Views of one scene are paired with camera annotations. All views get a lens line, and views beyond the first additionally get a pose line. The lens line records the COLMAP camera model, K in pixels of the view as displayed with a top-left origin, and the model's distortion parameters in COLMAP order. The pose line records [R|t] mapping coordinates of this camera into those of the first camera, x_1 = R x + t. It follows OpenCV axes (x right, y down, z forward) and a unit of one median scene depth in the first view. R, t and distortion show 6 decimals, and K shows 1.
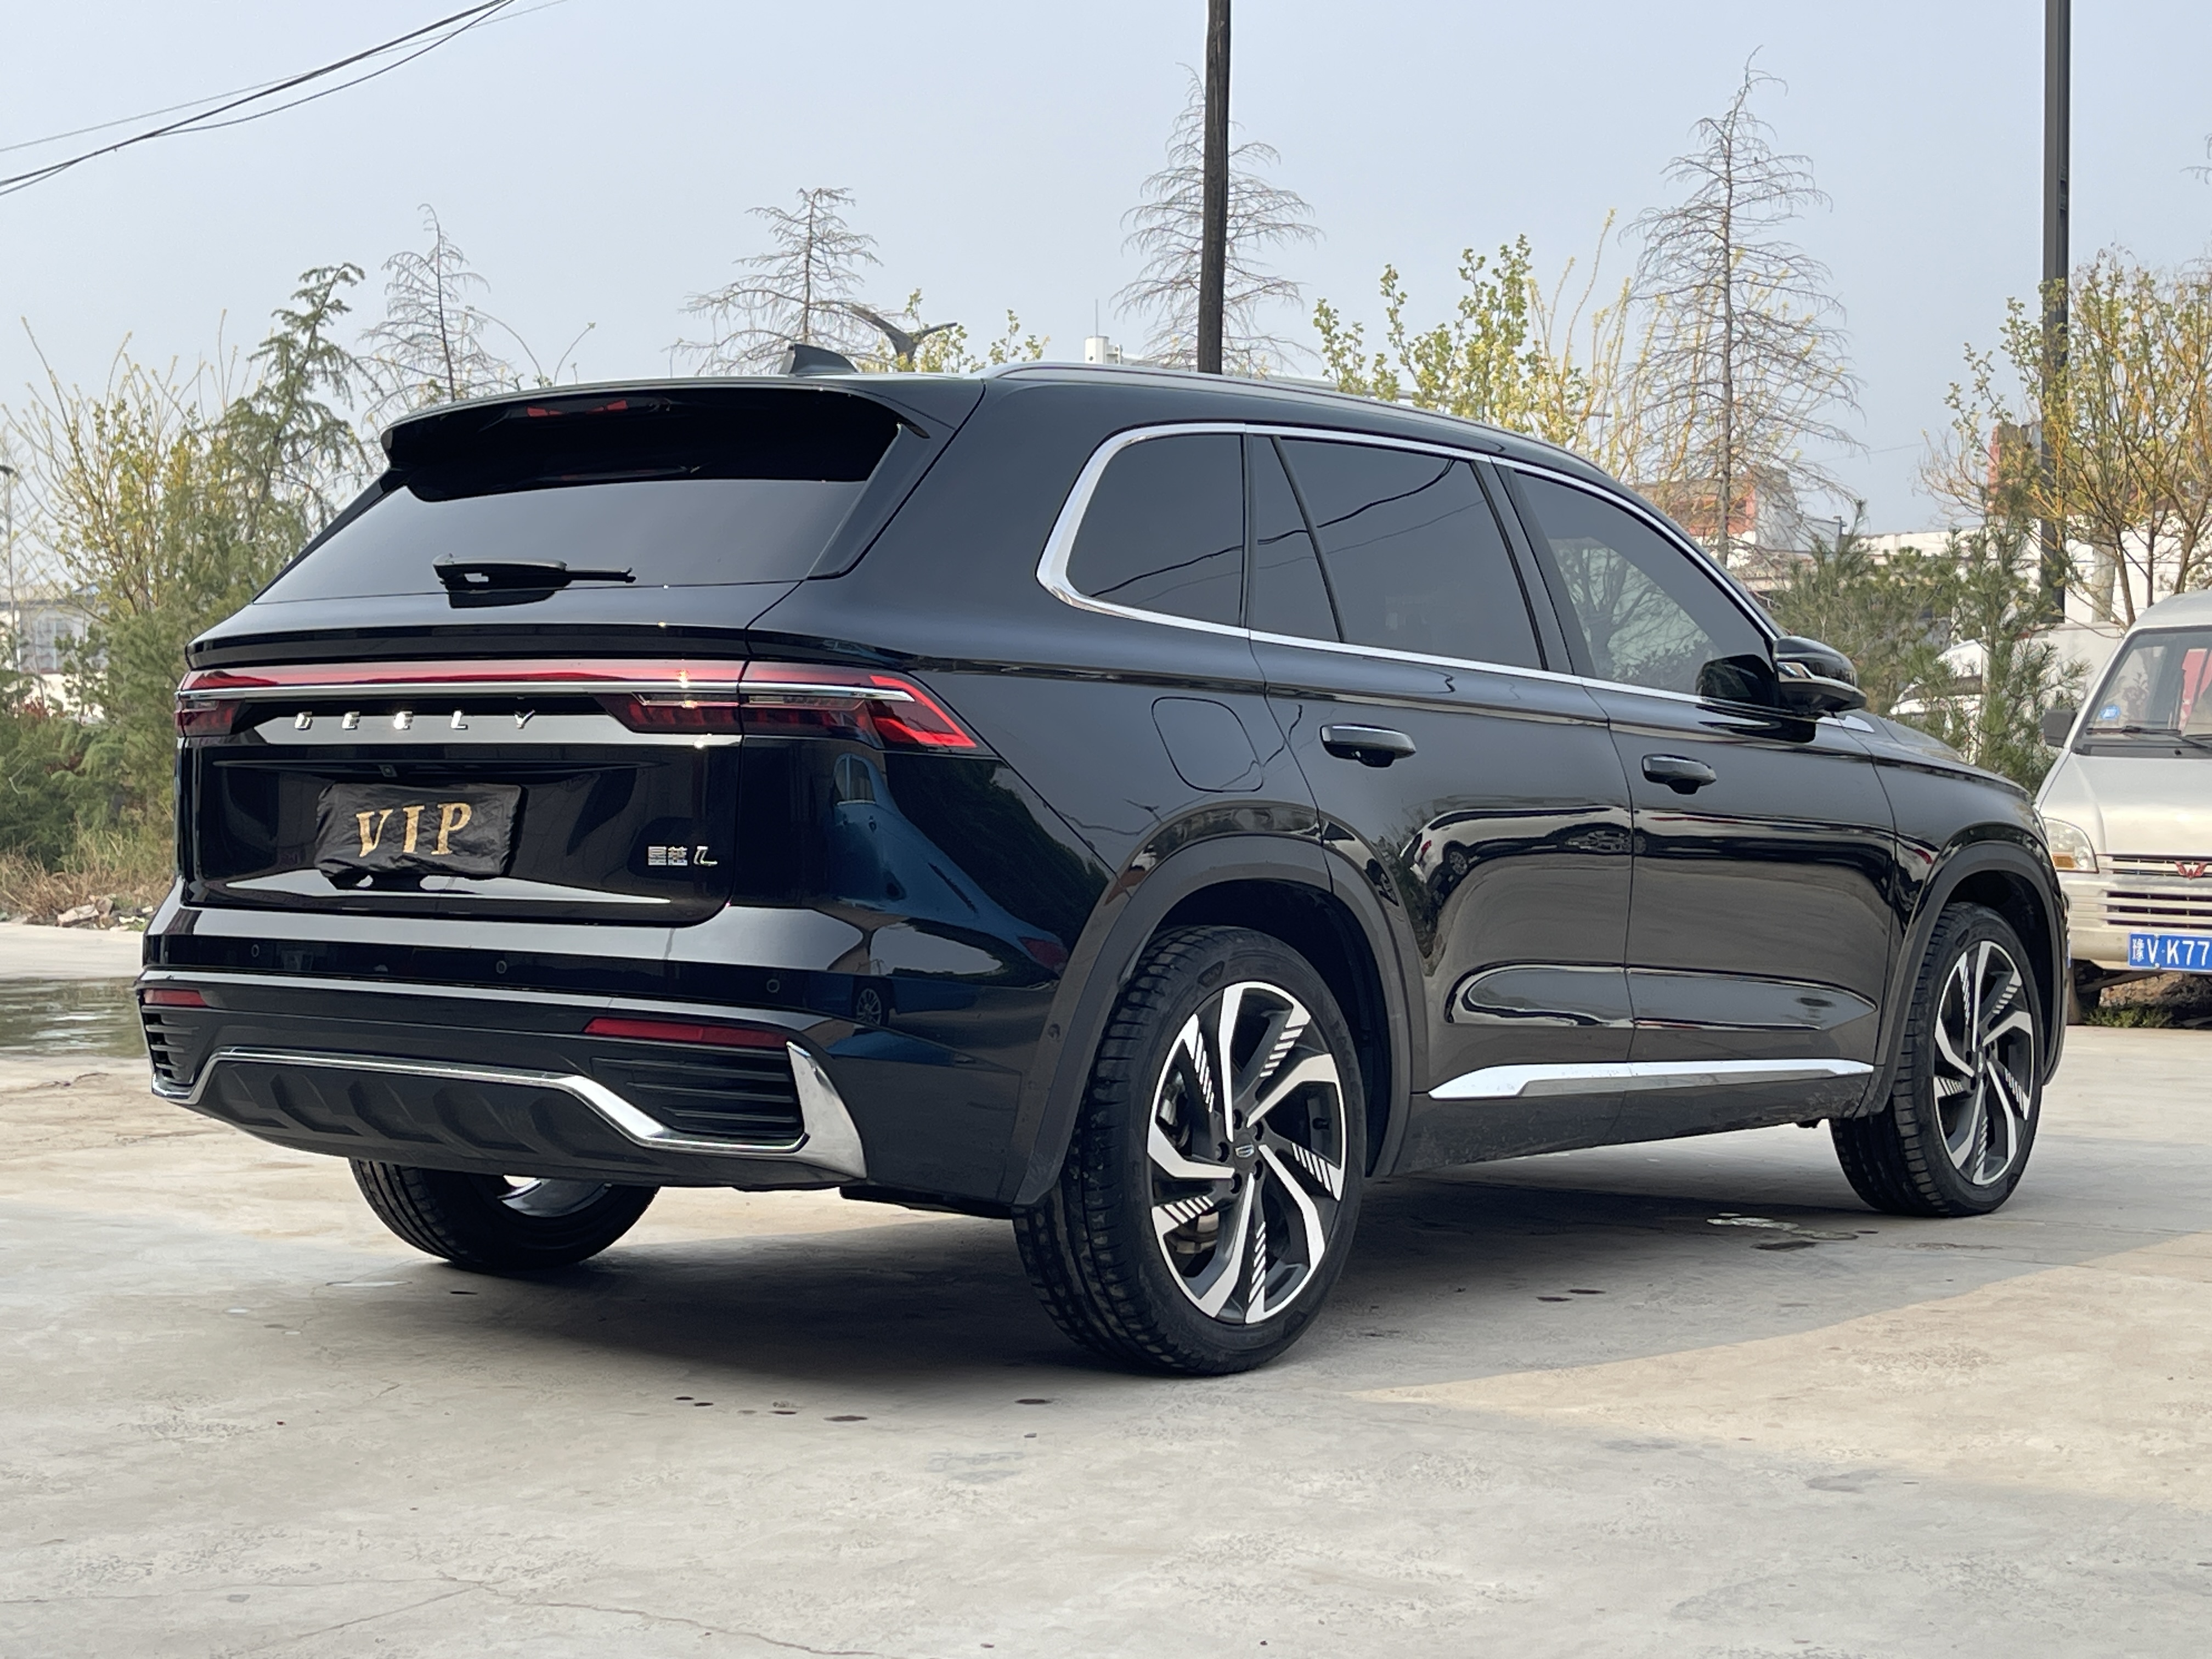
lens RADIAL K [[3597.9, 0, 1106.0], [0, 3597.9, 829.5], [0, 0, 1]] dist [0.008612, -0.043322]
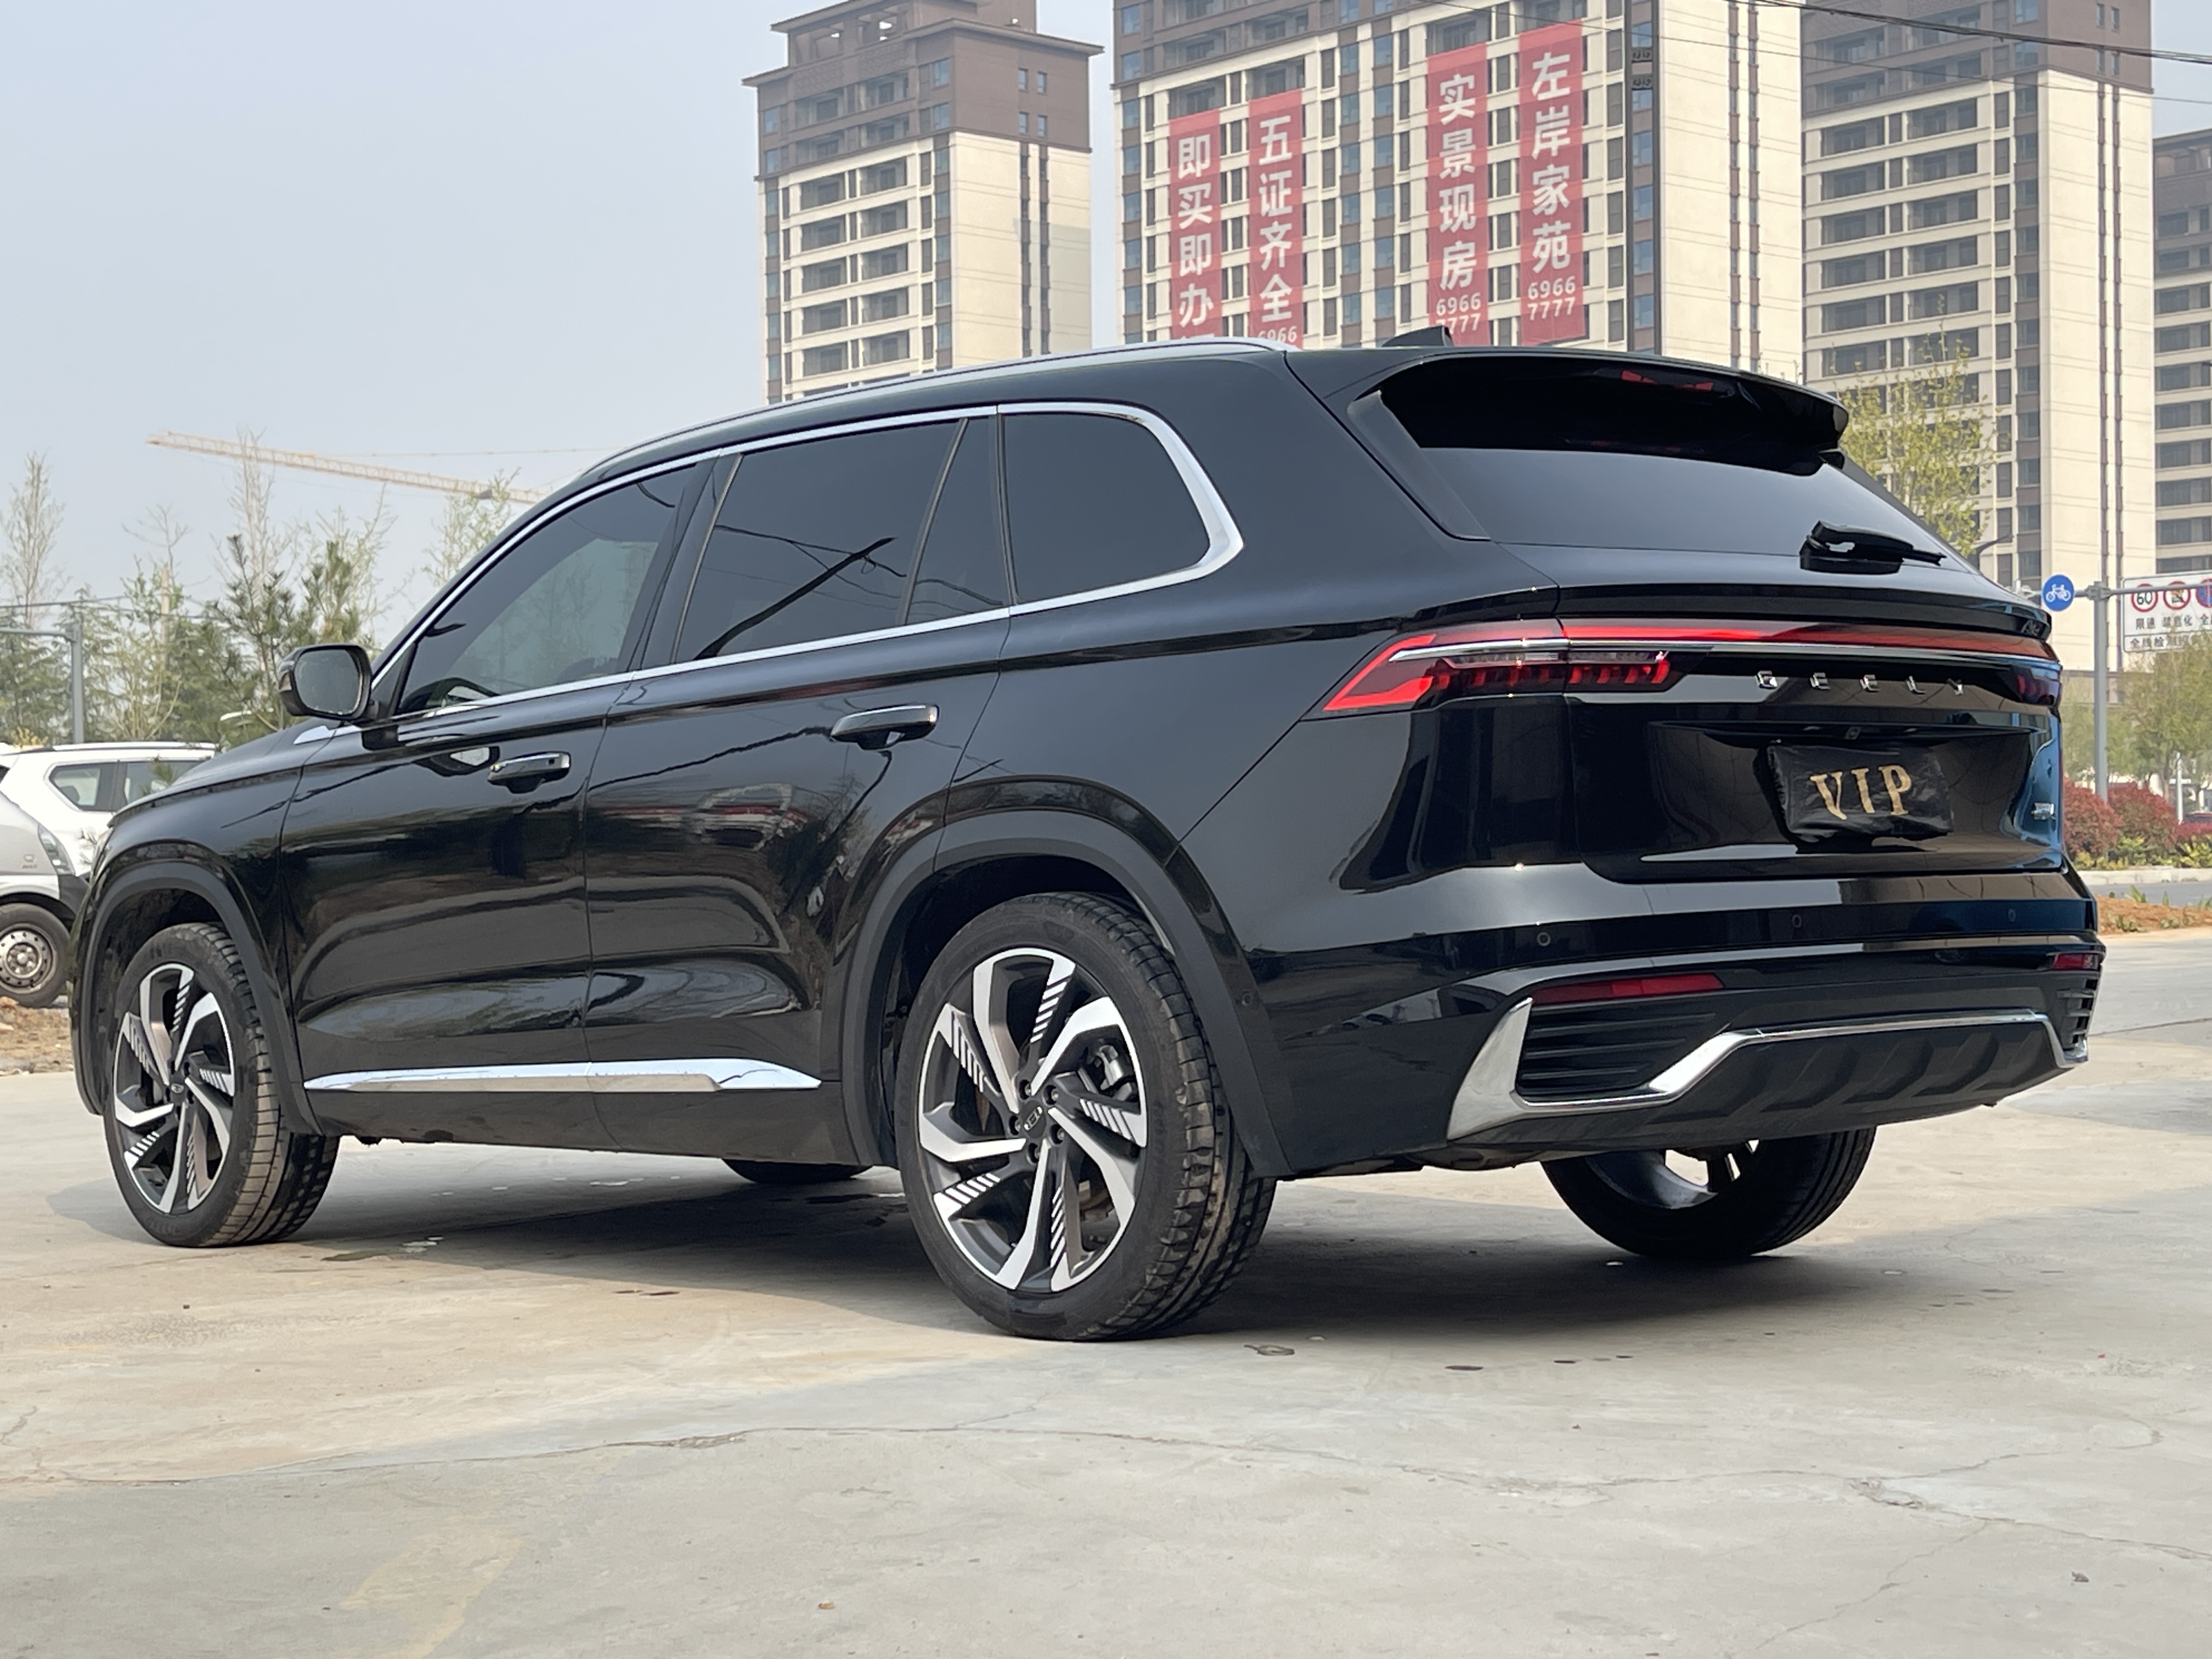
lens RADIAL K [[3597.9, 0, 1106.0], [0, 3597.9, 829.5], [0, 0, 1]] dist [0.008612, -0.043322]
pose [[0.158194, -0.015125, 0.987292, -1.213279], [0.017417, 0.999770, 0.012526, -0.005691], [-0.987254, 0.015214, 0.158421, 1.041741]]
